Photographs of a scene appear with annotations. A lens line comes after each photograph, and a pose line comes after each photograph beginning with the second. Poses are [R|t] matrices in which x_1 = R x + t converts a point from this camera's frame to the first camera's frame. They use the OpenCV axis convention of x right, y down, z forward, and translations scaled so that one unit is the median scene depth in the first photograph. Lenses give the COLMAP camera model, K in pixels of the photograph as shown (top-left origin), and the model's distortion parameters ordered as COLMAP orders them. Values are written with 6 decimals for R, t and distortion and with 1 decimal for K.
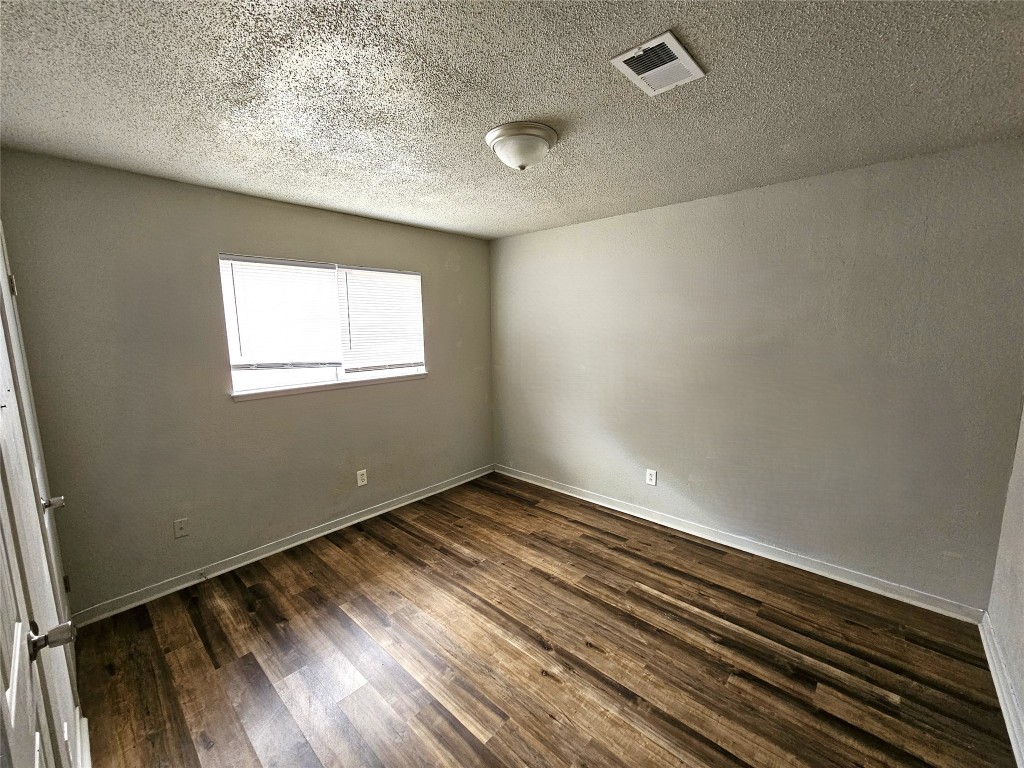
lens RADIAL K [[417.7, 0, 517.9], [0, 417.7, 379.6], [0, 0, 1]] dist [-0.009632, -0.000358]
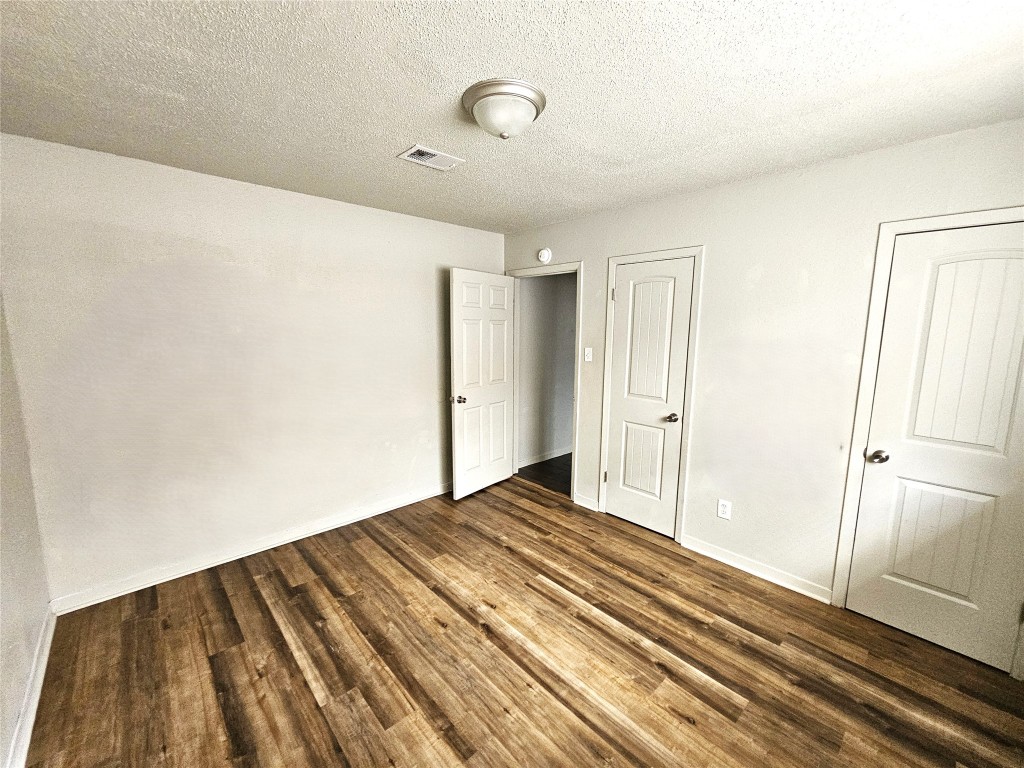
lens RADIAL K [[417.7, 0, 513.8], [0, 417.7, 383.3], [0, 0, 1]] dist [-0.009632, -0.000358]
pose [[-0.995635, -0.012240, 0.092522, -0.085063], [0.012678, 0.964433, 0.264022, -0.205579], [-0.092463, 0.264043, -0.960069, 1.701555]]
